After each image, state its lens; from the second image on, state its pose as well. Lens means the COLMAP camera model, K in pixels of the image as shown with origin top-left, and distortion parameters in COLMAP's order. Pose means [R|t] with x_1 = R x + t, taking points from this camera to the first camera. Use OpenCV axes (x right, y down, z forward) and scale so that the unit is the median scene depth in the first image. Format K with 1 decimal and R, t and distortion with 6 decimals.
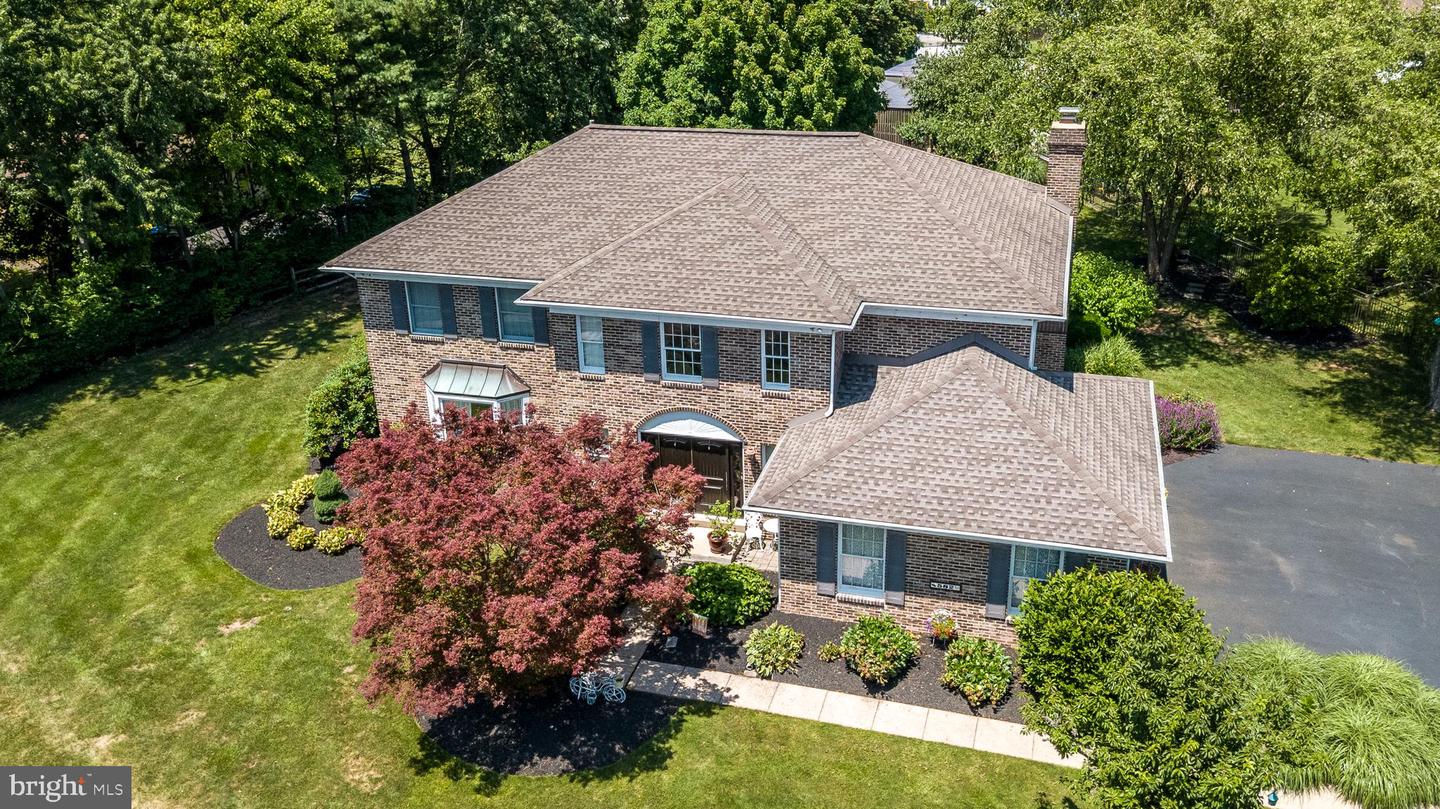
lens RADIAL K [[1154.4, 0, 719.6], [0, 1154.4, 376.6], [0, 0, 1]] dist [0.009998, -0.002486]
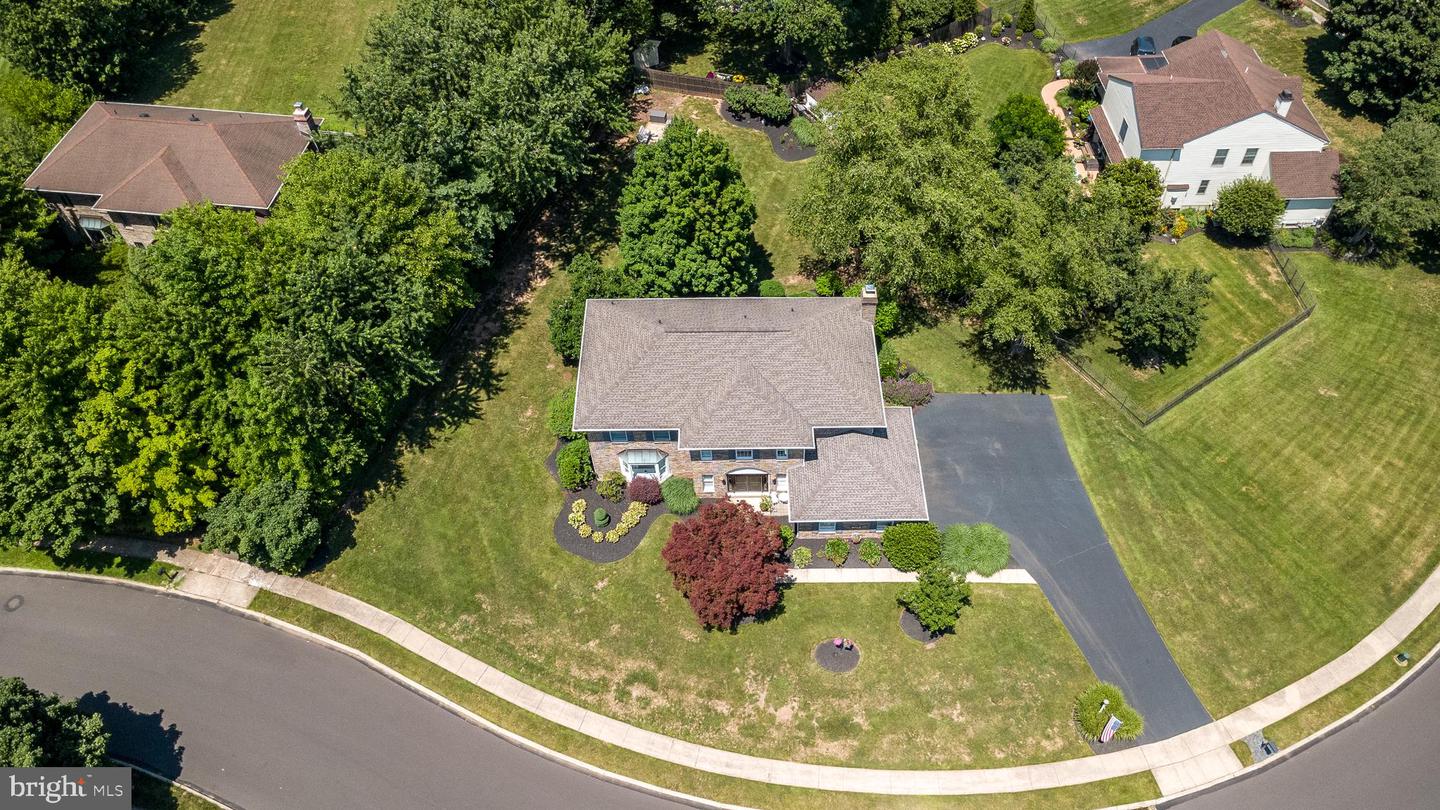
lens RADIAL K [[951.1, 0, 720.0], [0, 951.1, 405.0], [0, 0, 1]] dist [-0.005135, -0.001760]
pose [[0.960349, -0.216345, 0.175851, -0.392566], [0.117978, 0.886840, 0.446761, -0.963164], [-0.252607, -0.408300, 0.877201, -0.726745]]
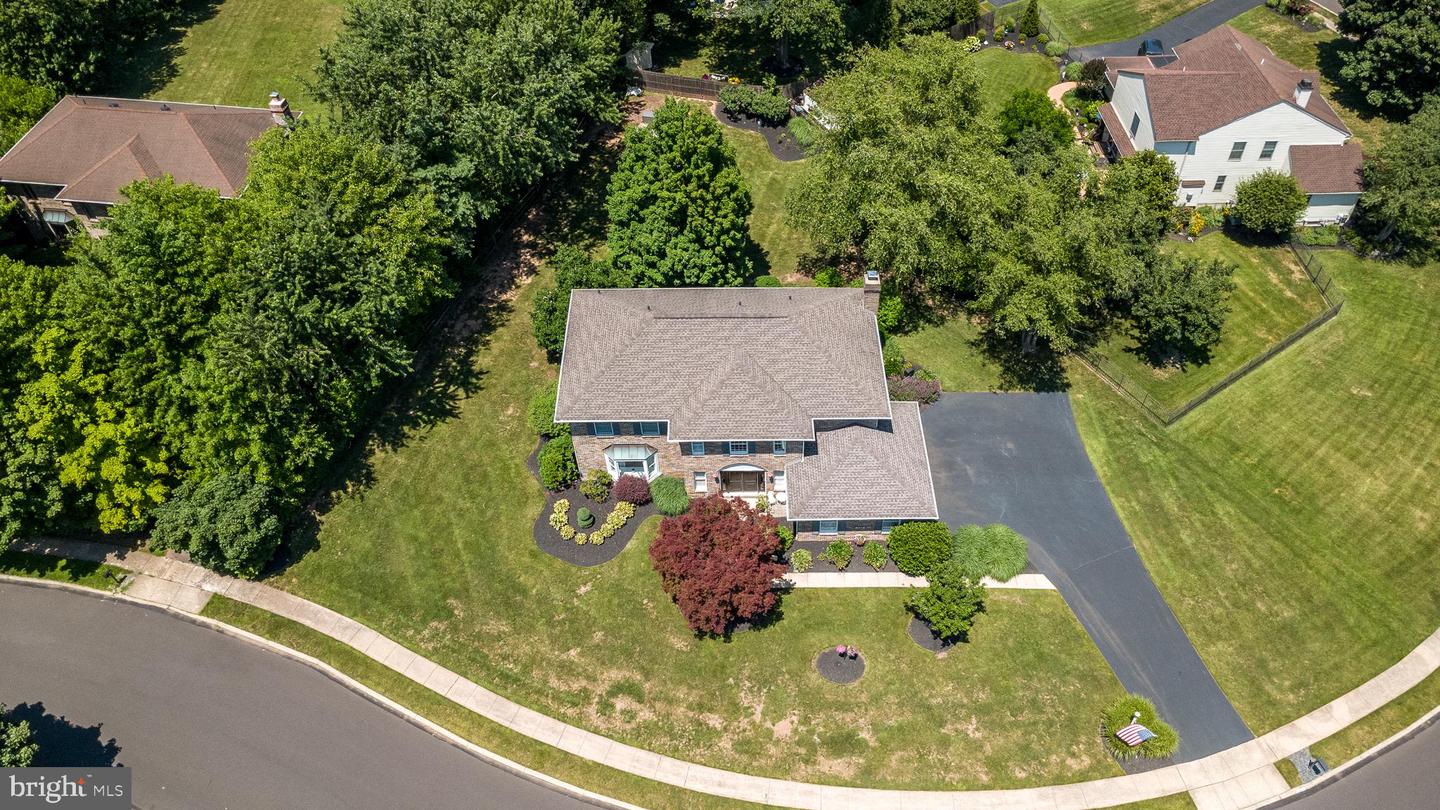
lens RADIAL K [[967.1, 0, 714.4], [0, 967.1, 398.8], [0, 0, 1]] dist [-0.002083, -0.007388]
pose [[0.961015, -0.206771, 0.183566, -0.387229], [0.118585, 0.907964, 0.401919, -0.829762], [-0.249777, -0.364481, 0.897087, -0.676694]]
